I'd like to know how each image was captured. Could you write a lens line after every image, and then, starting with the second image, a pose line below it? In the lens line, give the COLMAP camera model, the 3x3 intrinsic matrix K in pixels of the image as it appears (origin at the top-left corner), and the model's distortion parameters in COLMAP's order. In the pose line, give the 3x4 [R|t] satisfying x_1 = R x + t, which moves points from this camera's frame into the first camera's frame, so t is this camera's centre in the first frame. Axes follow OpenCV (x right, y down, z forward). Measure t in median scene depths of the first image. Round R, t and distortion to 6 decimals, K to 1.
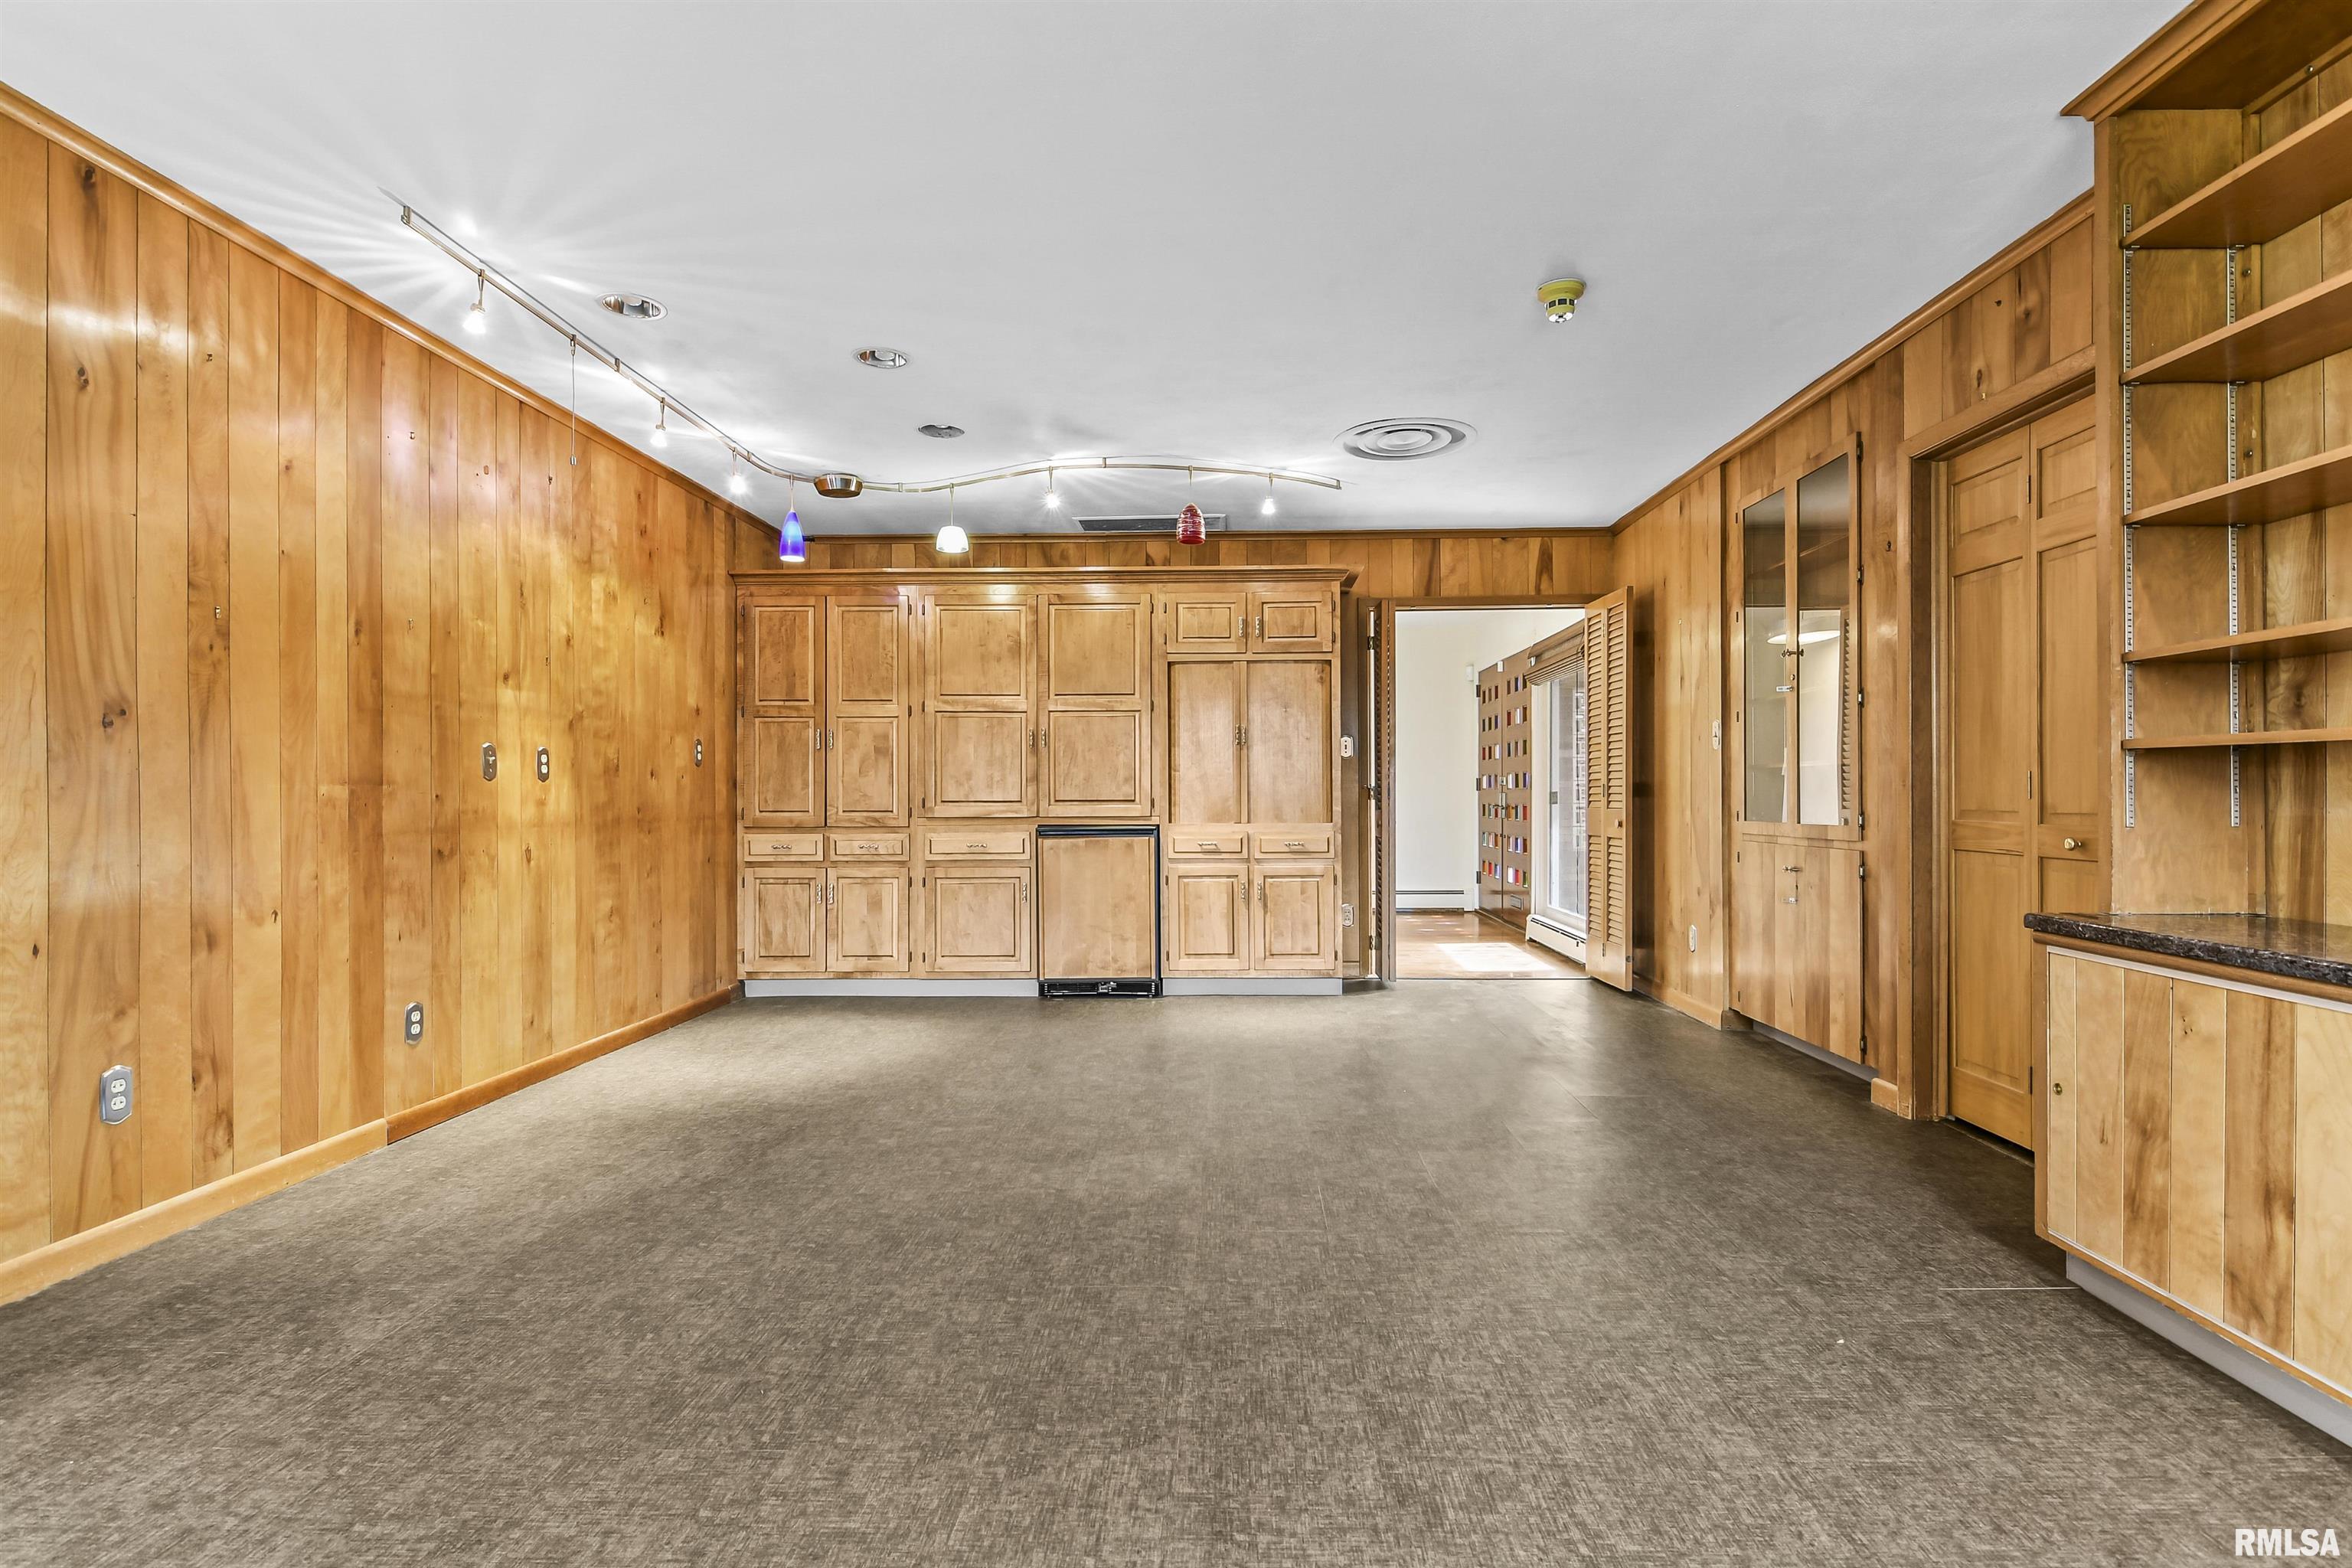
lens RADIAL K [[1125.2, 0, 1175.7], [0, 1125.2, 792.2], [0, 0, 1]] dist [0.000293, -0.000533]
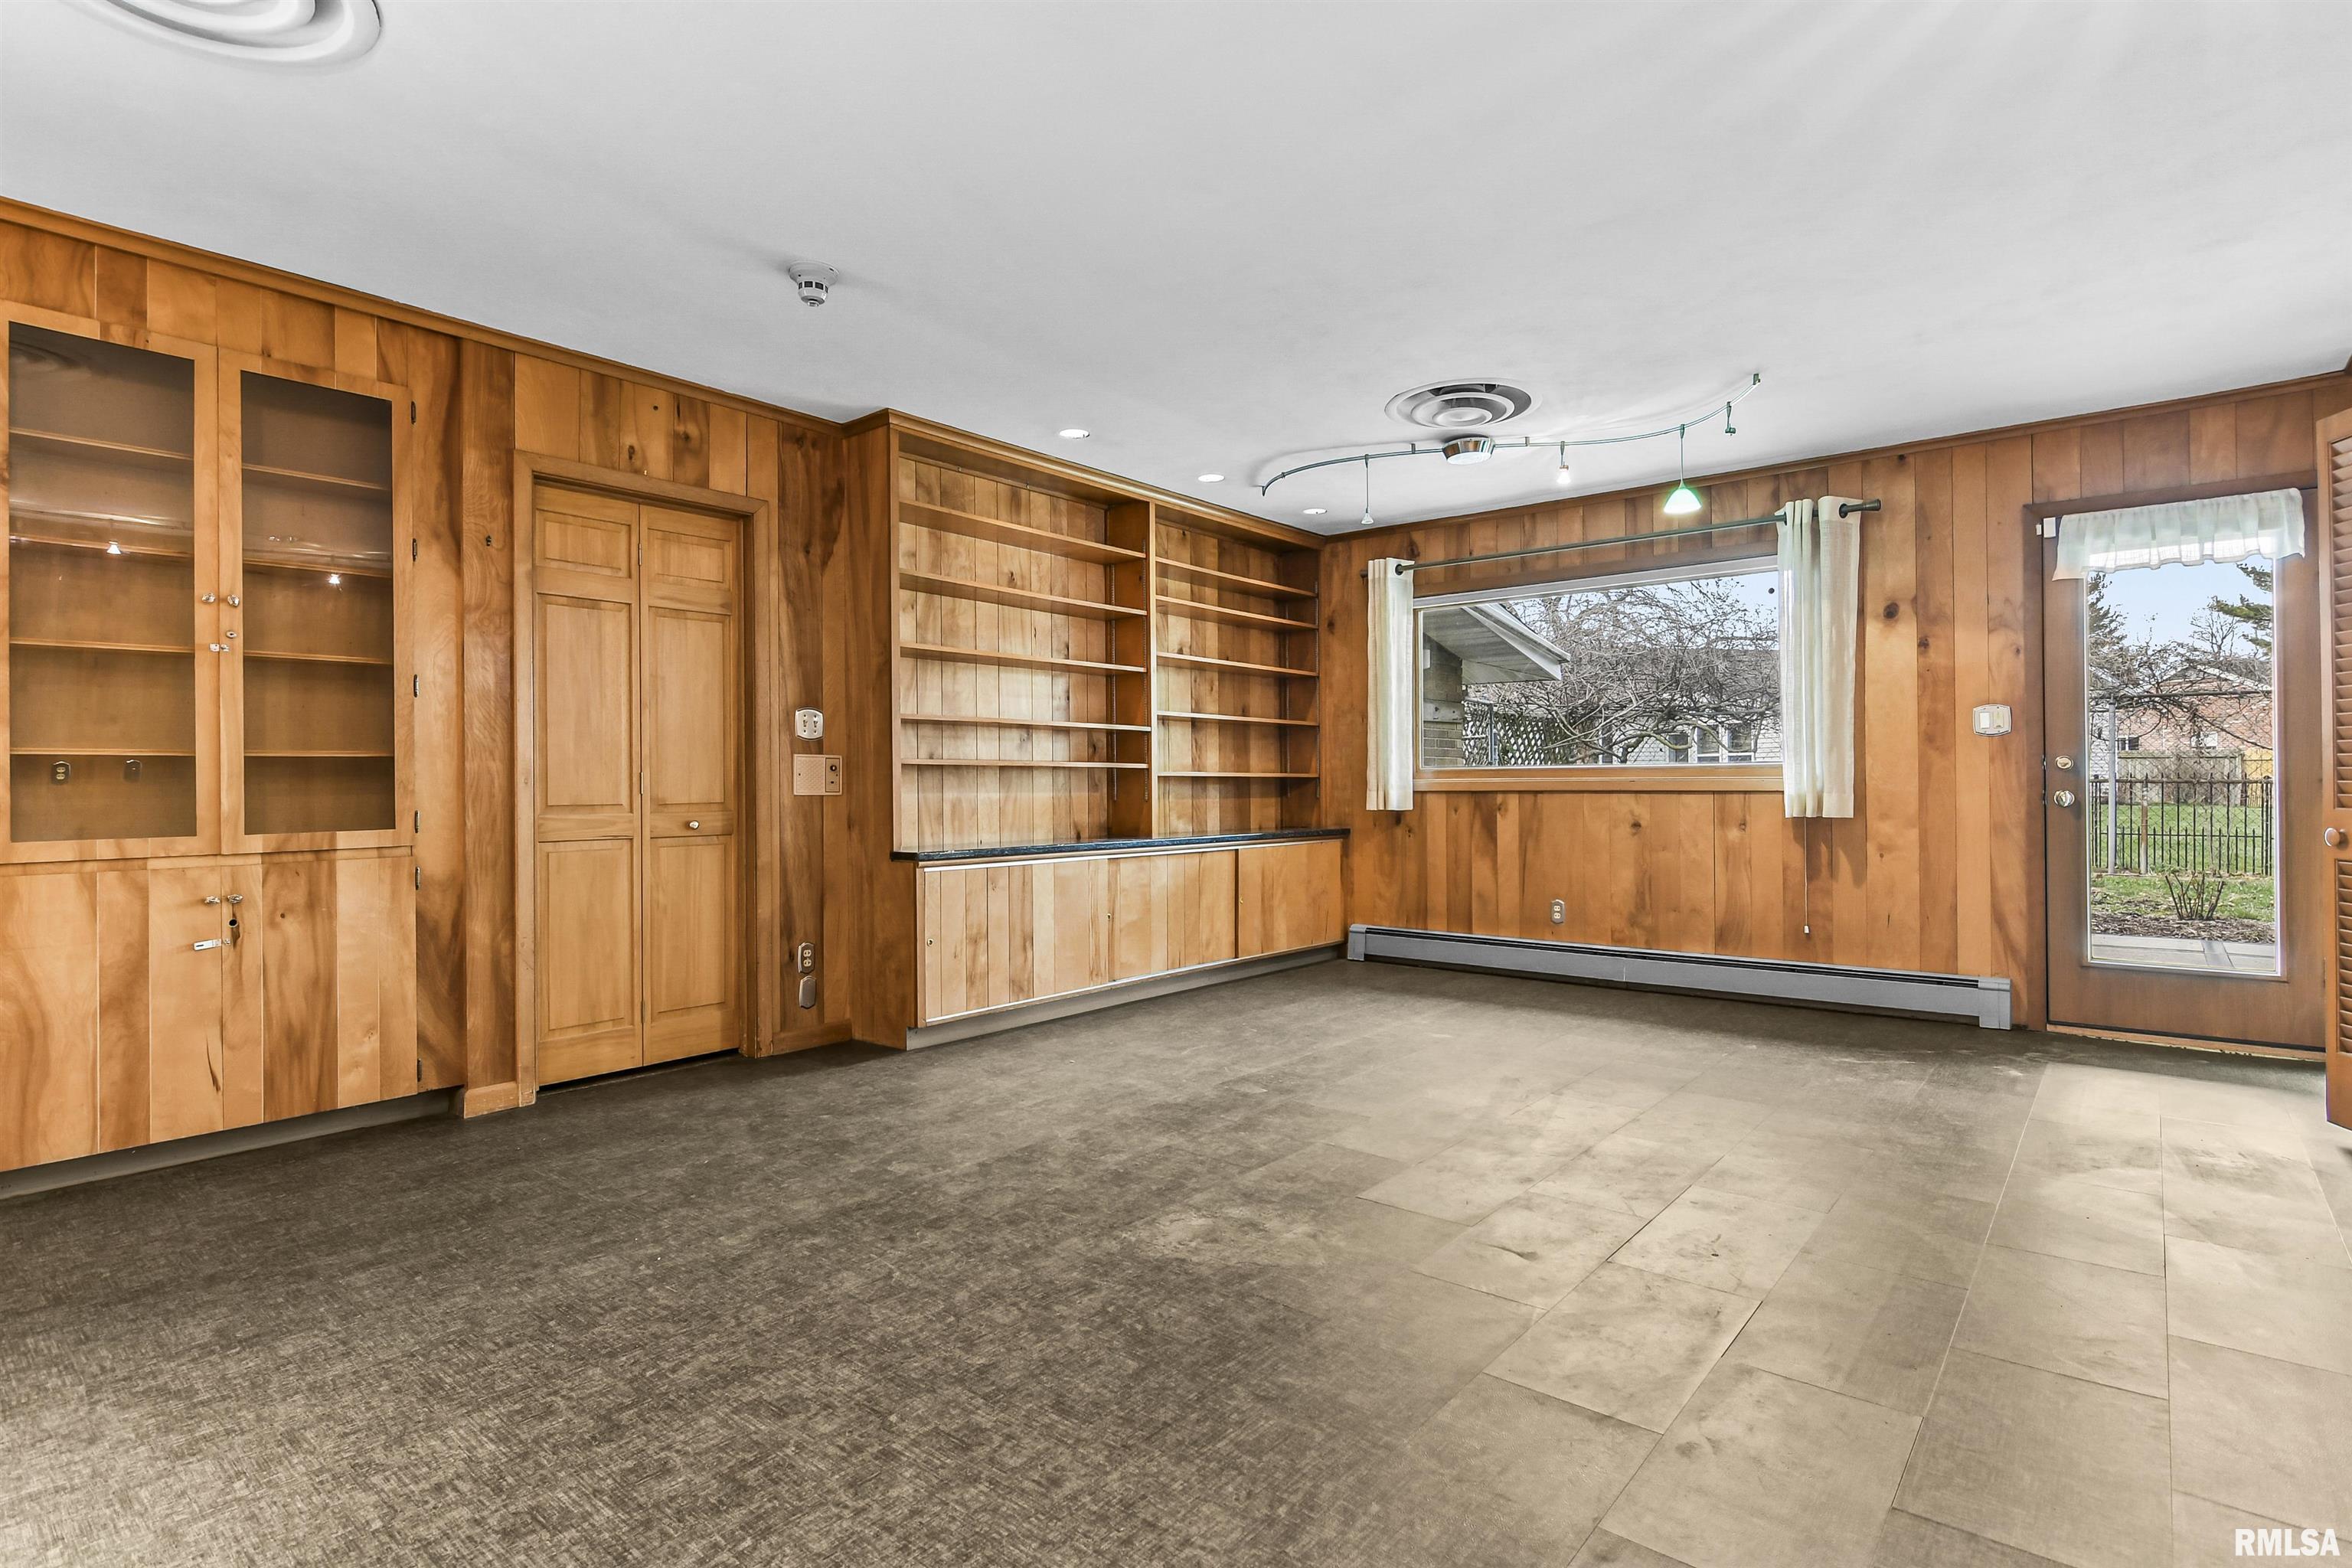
lens RADIAL K [[1125.2, 0, 1175.7], [0, 1125.2, 792.2], [0, 0, 1]] dist [0.000293, -0.000533]
pose [[-0.787590, 0.006650, 0.616163, -0.549850], [0.011380, 0.999928, 0.003755, 0.005735], [-0.616094, 0.009969, -0.787610, 1.732535]]
